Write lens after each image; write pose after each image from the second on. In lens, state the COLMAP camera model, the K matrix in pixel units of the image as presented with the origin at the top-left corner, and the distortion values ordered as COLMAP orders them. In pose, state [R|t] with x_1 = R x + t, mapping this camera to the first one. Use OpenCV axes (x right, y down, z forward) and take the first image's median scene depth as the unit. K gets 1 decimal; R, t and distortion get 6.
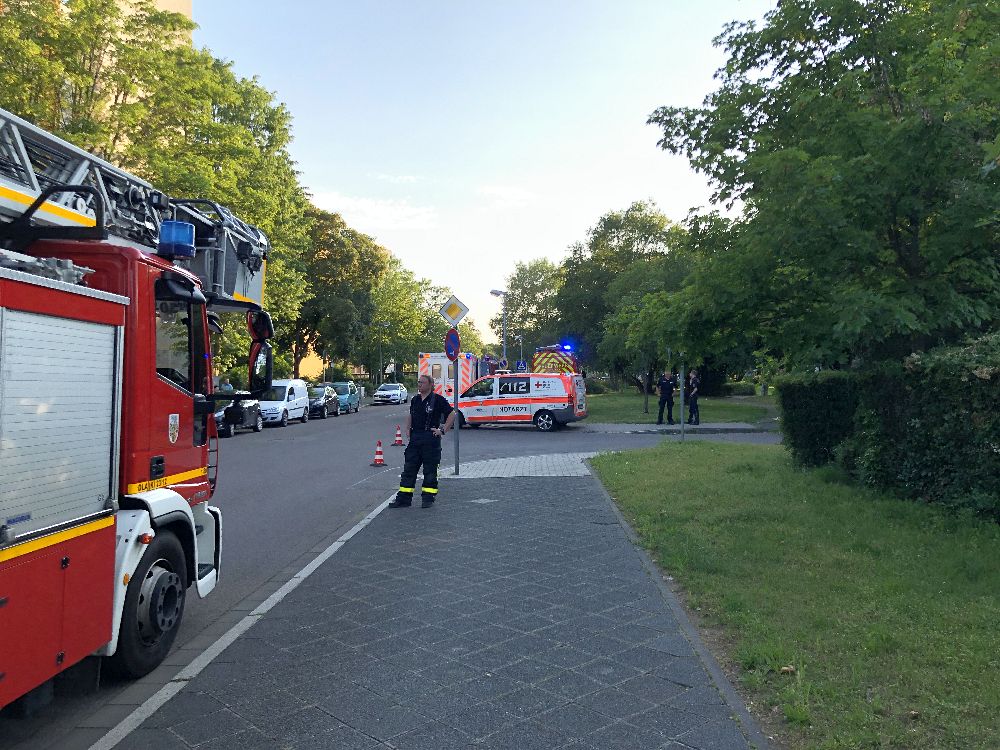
lens RADIAL K [[823.0, 0, 499.6], [0, 823.0, 375.4], [0, 0, 1]] dist [0.035634, -0.041093]
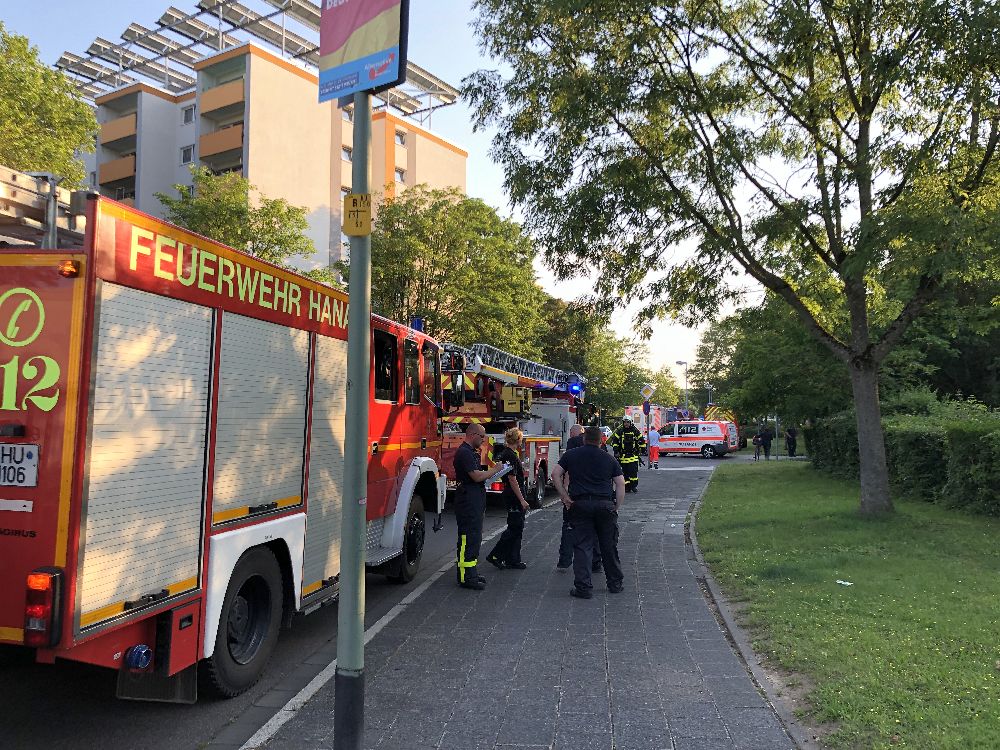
lens RADIAL K [[823.0, 0, 498.0], [0, 823.0, 369.8], [0, 0, 1]] dist [0.035634, -0.041093]
pose [[0.971417, -0.005012, -0.237326, 0.038355], [-0.009383, 0.998185, -0.059486, -0.003082], [0.237194, 0.060012, 0.969607, -0.607425]]
